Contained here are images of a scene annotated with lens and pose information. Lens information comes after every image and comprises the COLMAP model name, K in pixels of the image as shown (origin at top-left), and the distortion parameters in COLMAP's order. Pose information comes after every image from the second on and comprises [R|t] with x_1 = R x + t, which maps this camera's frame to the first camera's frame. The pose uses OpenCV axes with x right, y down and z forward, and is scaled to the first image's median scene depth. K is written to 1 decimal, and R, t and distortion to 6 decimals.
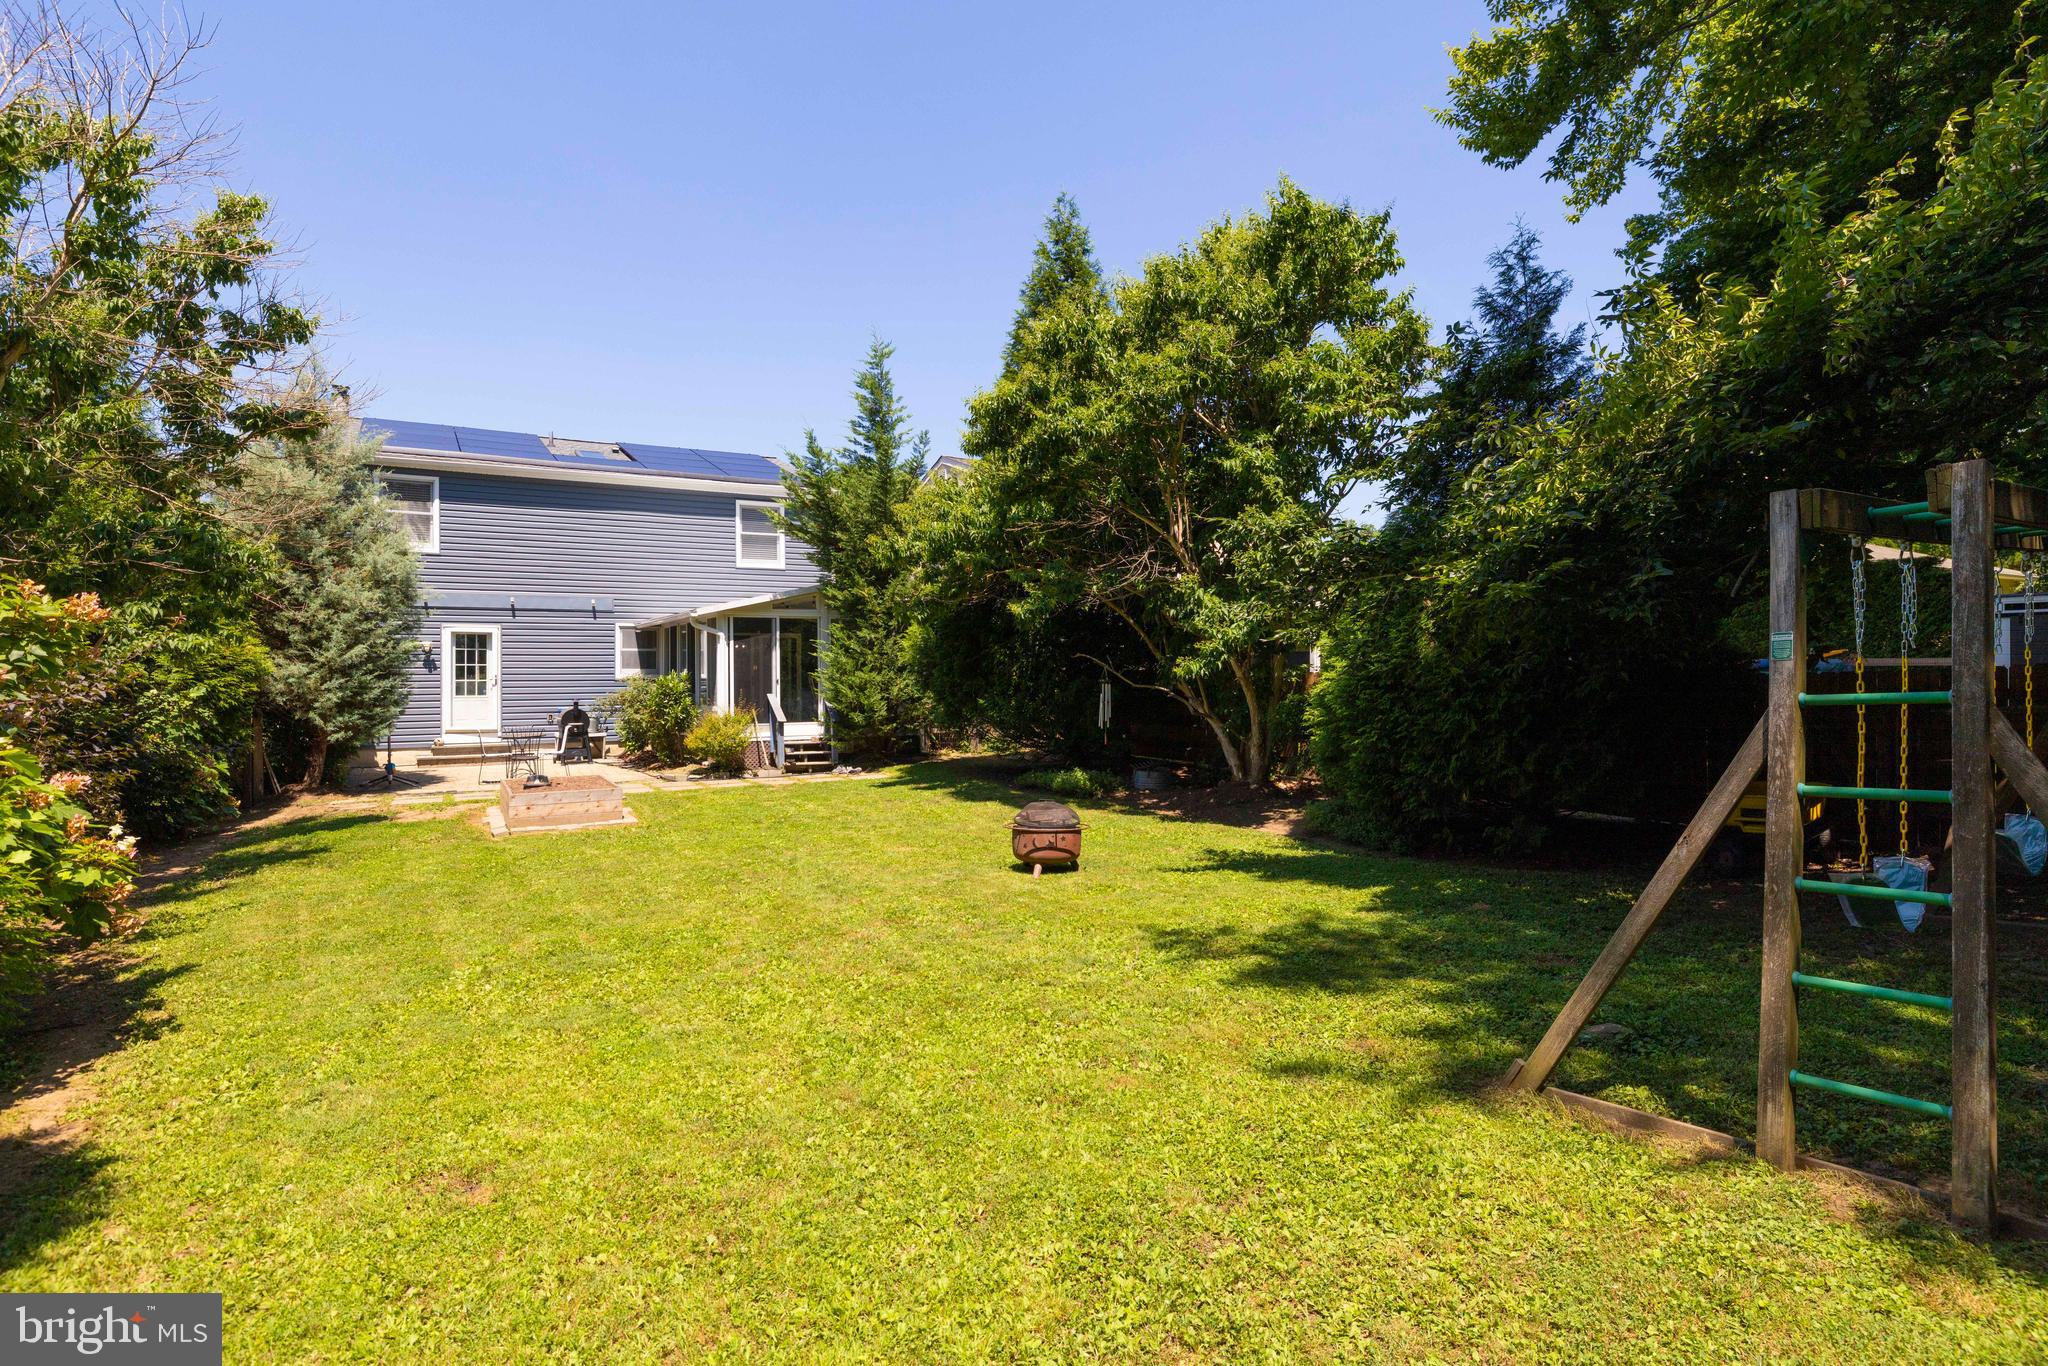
lens RADIAL K [[1089.3, 0, 1015.4], [0, 1089.3, 677.6], [0, 0, 1]] dist [0.001057, -0.000481]
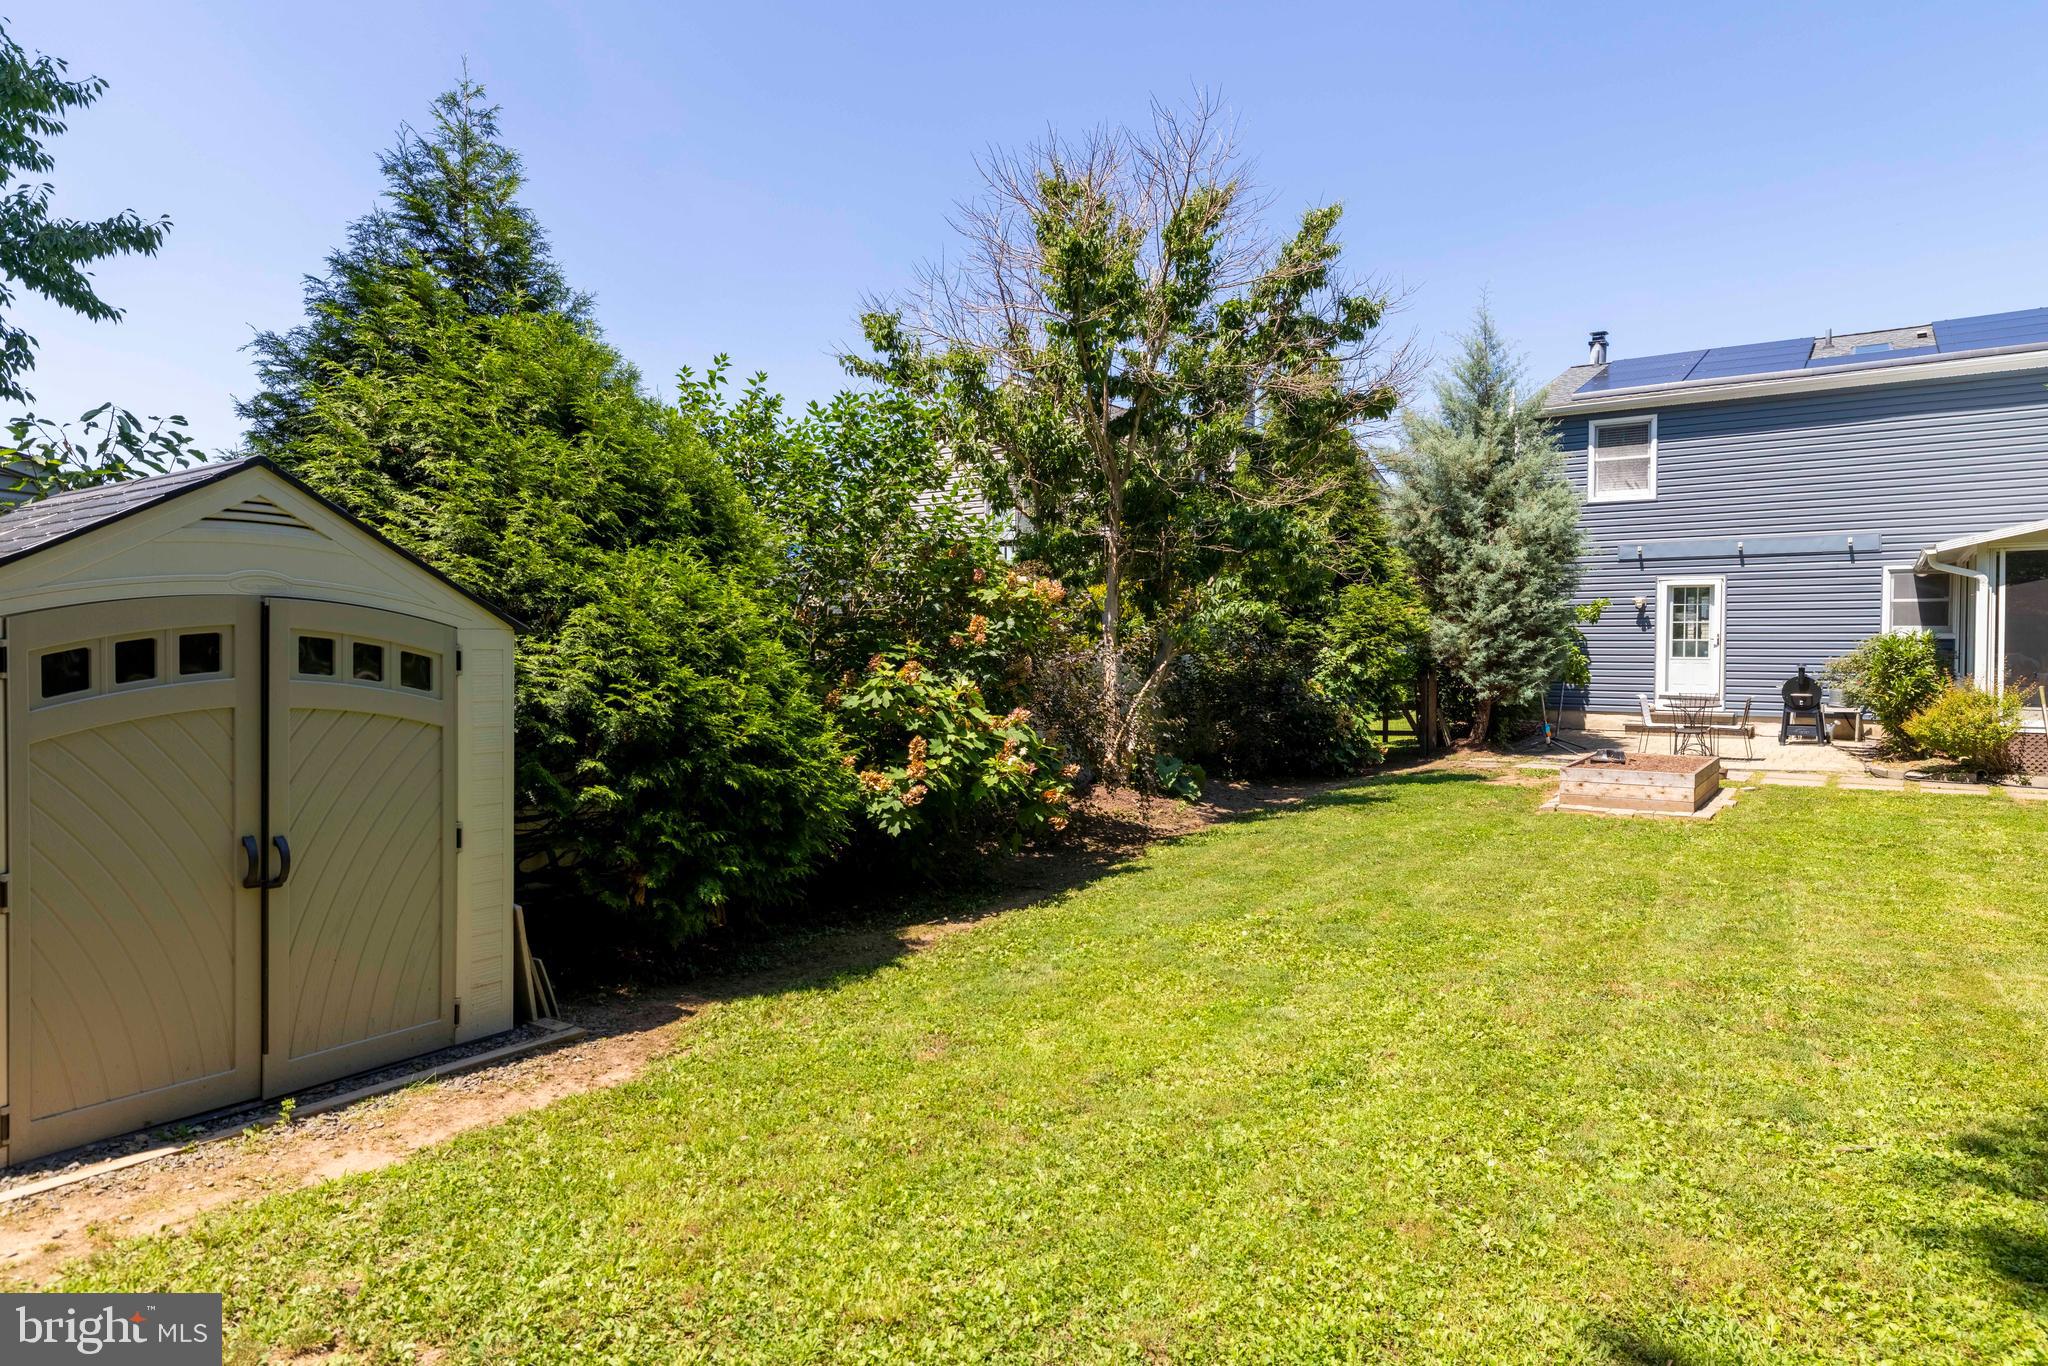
lens RADIAL K [[1224.3, 0, 1063.5], [0, 1224.3, 672.0], [0, 0, 1]] dist [0.004349, 0.000650]
pose [[0.410702, 0.030241, -0.911268, 0.244444], [-0.001023, 0.999464, 0.032707, -0.004321], [0.911769, -0.012501, 0.410513, 0.163841]]
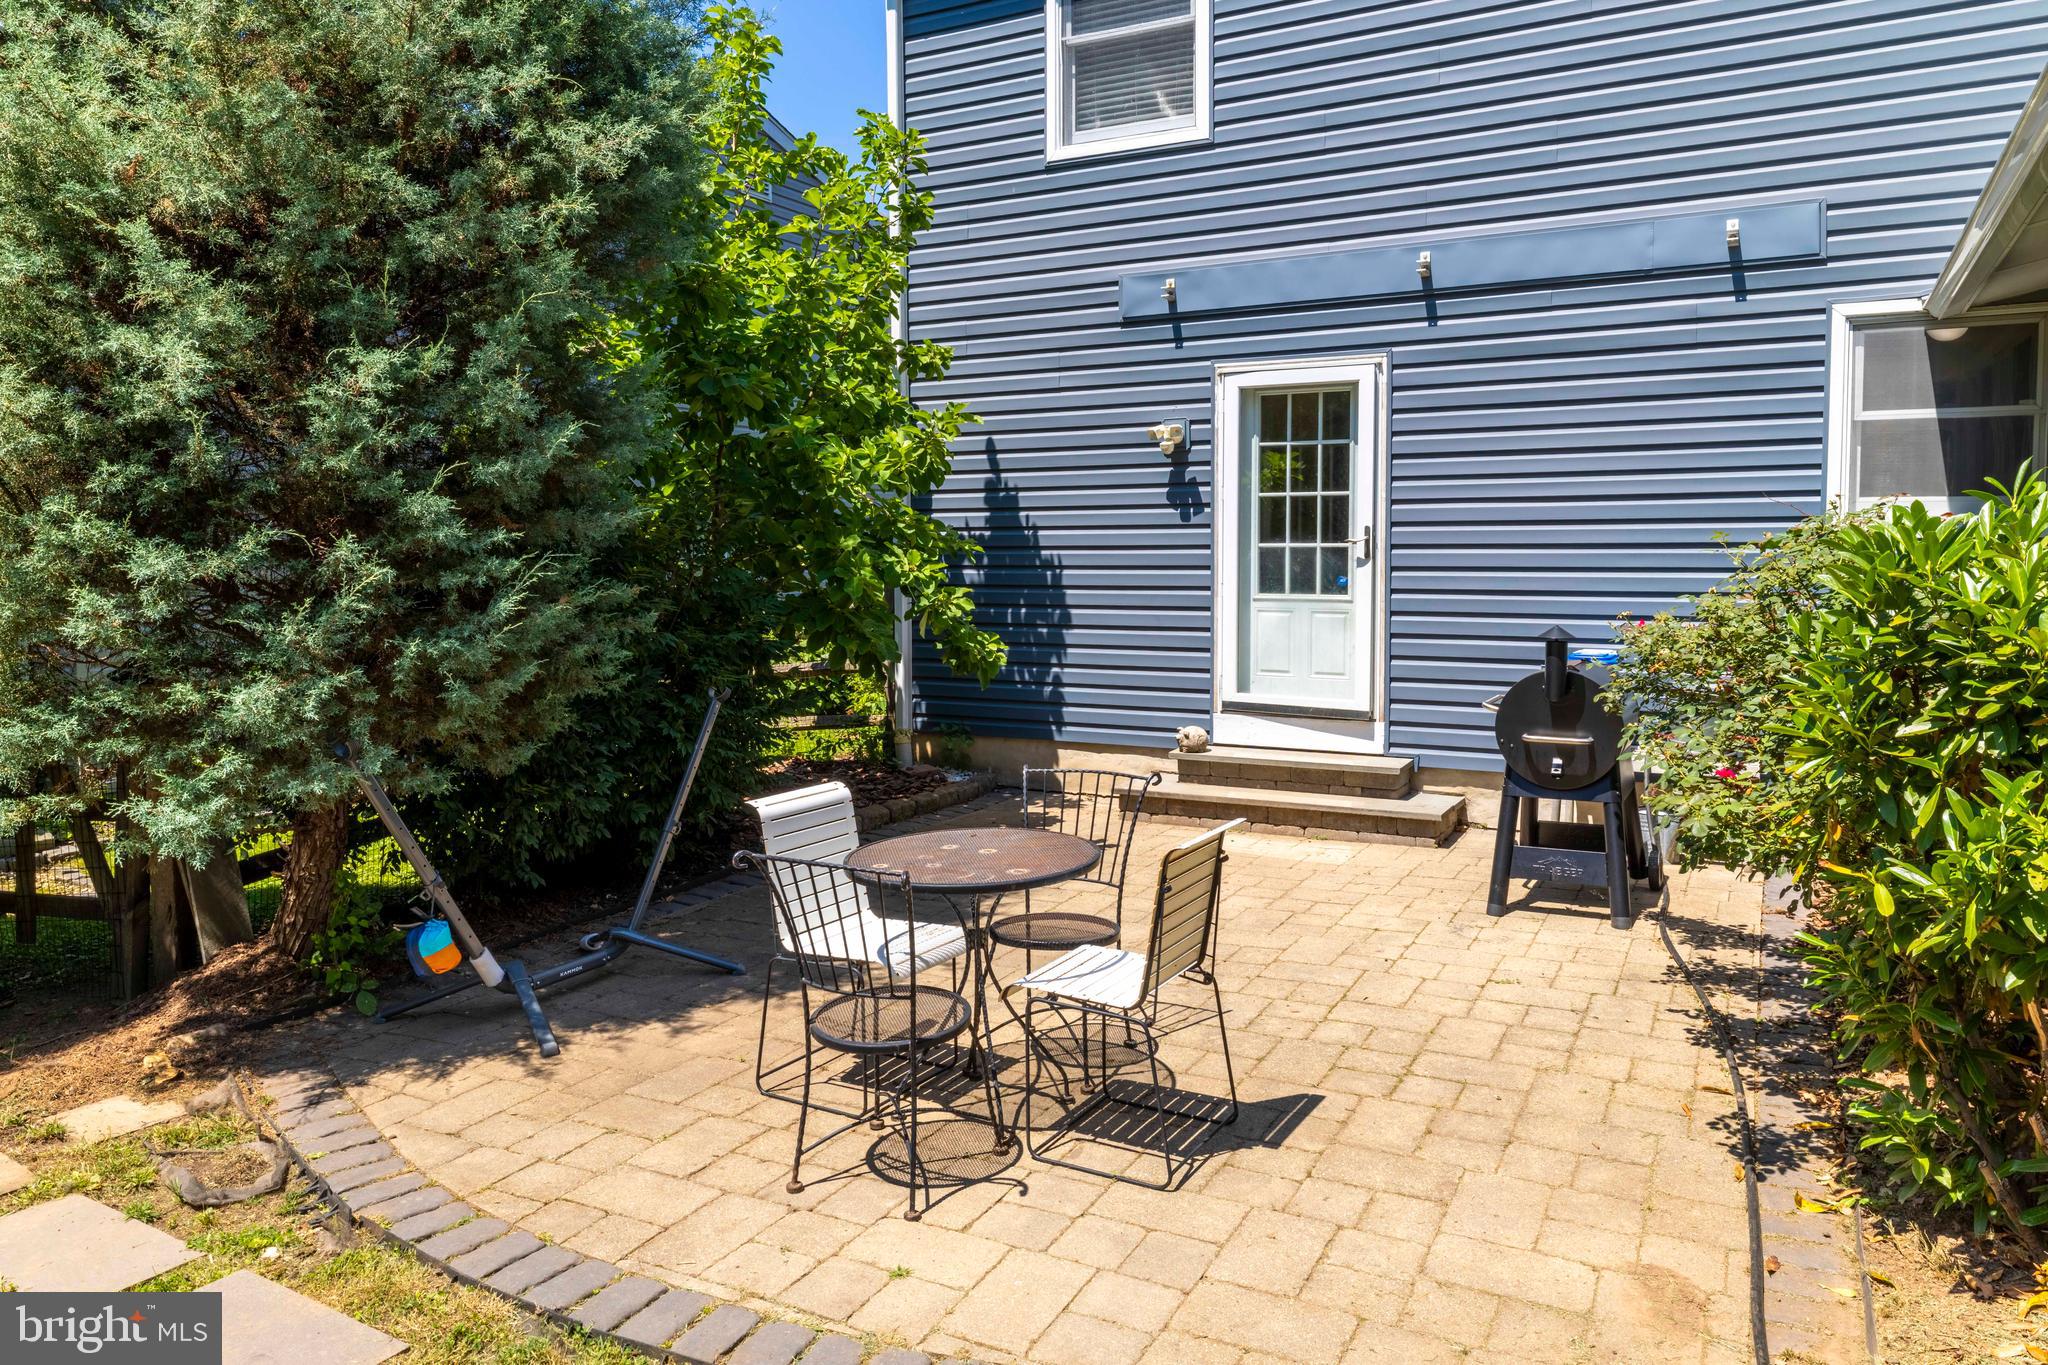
lens RADIAL K [[1303.5, 0, 1101.7], [0, 1303.5, 602.2], [0, 0, 1]] dist [0.009367, -0.002021]
pose [[0.494227, 0.039485, -0.868436, -0.261040], [0.001158, 0.998937, 0.046077, 0.002046], [0.869332, -0.023778, 0.493656, 0.961687]]
